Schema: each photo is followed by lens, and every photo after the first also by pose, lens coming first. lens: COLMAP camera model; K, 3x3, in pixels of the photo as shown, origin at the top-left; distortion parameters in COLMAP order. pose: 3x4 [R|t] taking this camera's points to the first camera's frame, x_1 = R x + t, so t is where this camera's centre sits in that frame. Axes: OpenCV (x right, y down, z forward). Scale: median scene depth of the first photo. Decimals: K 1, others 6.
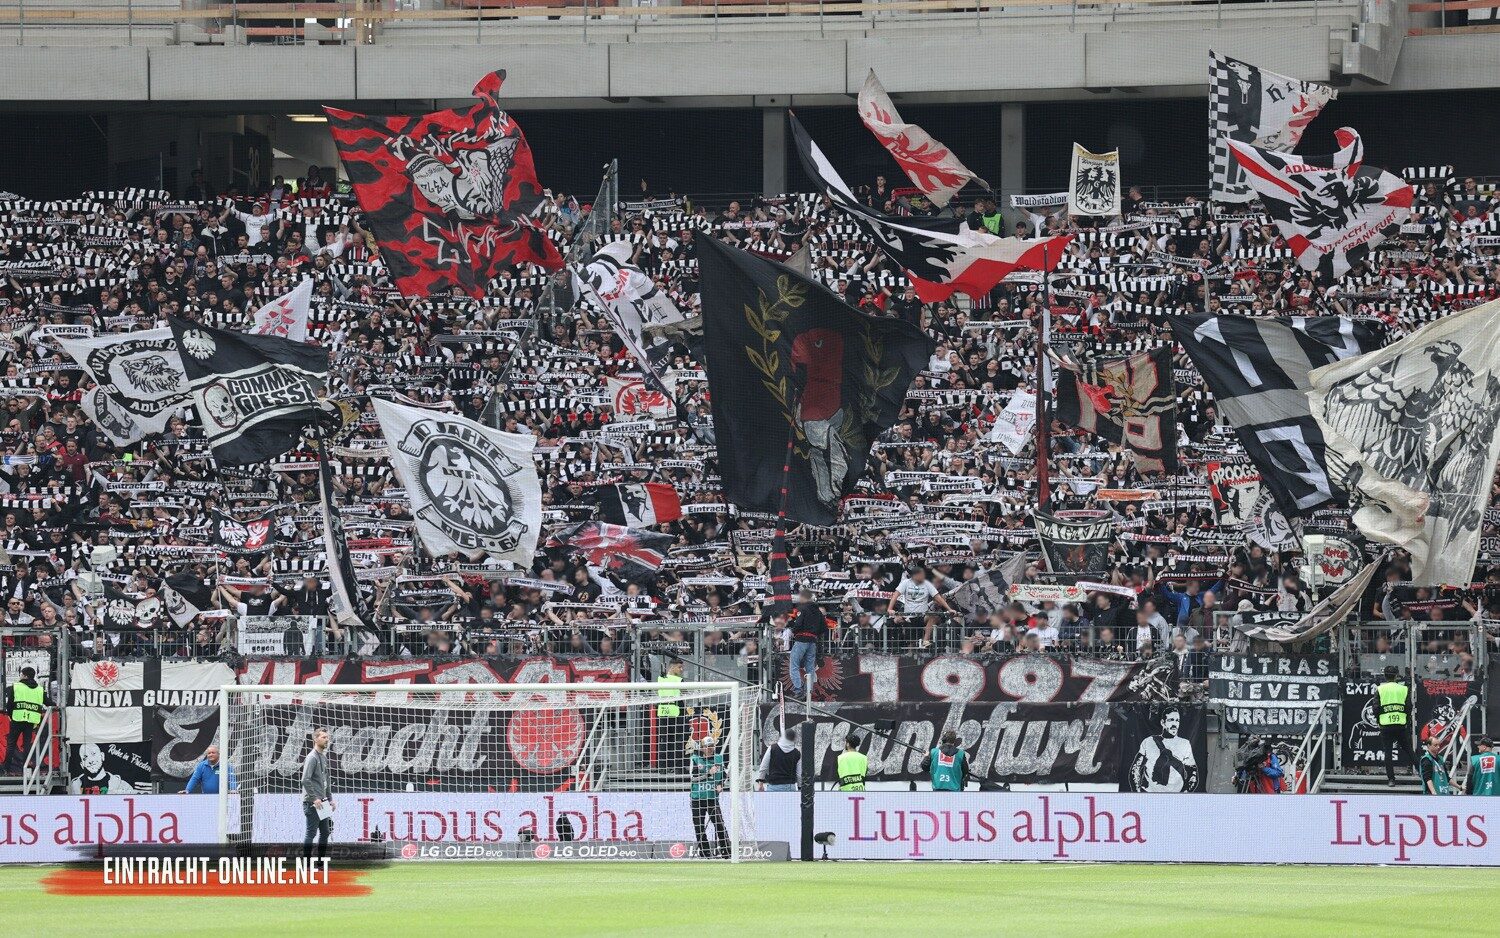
lens RADIAL K [[8082.6, 0, 743.9], [0, 8082.6, 470.2], [0, 0, 1]] dist [1.629646, 0.000000]
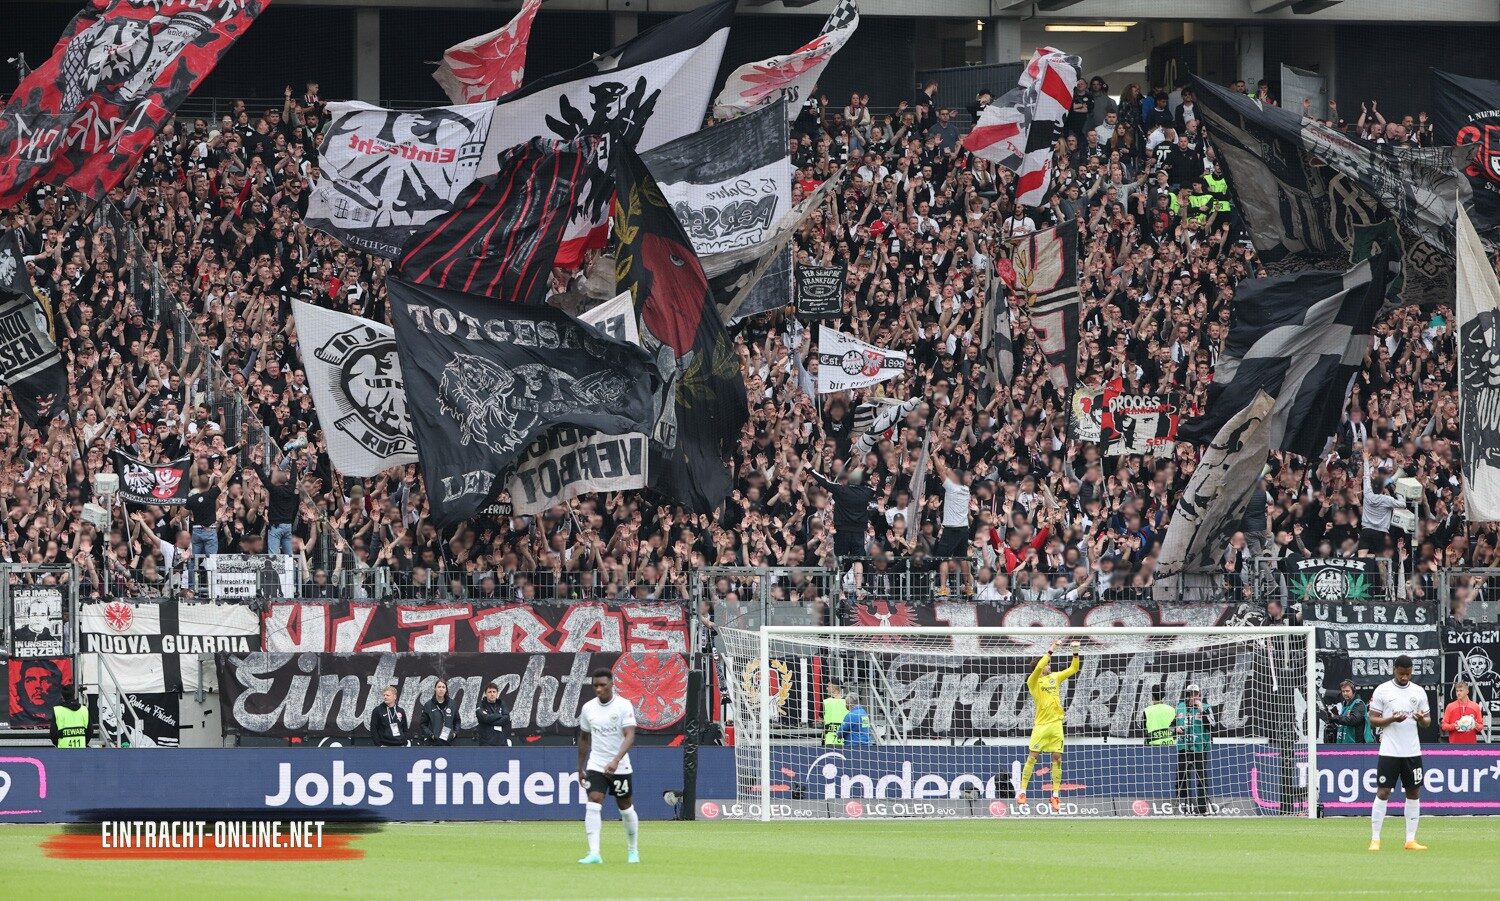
lens RADIAL K [[8753.3, 0, 751.5], [0, 8753.3, 452.5], [0, 0, 1]] dist [-0.236353, 0.000000]
pose [[0.886310, 0.013385, 0.462899, -0.471236], [-0.014727, 0.999891, -0.000715, 0.006645], [-0.462858, -0.006184, 0.886411, 0.117334]]
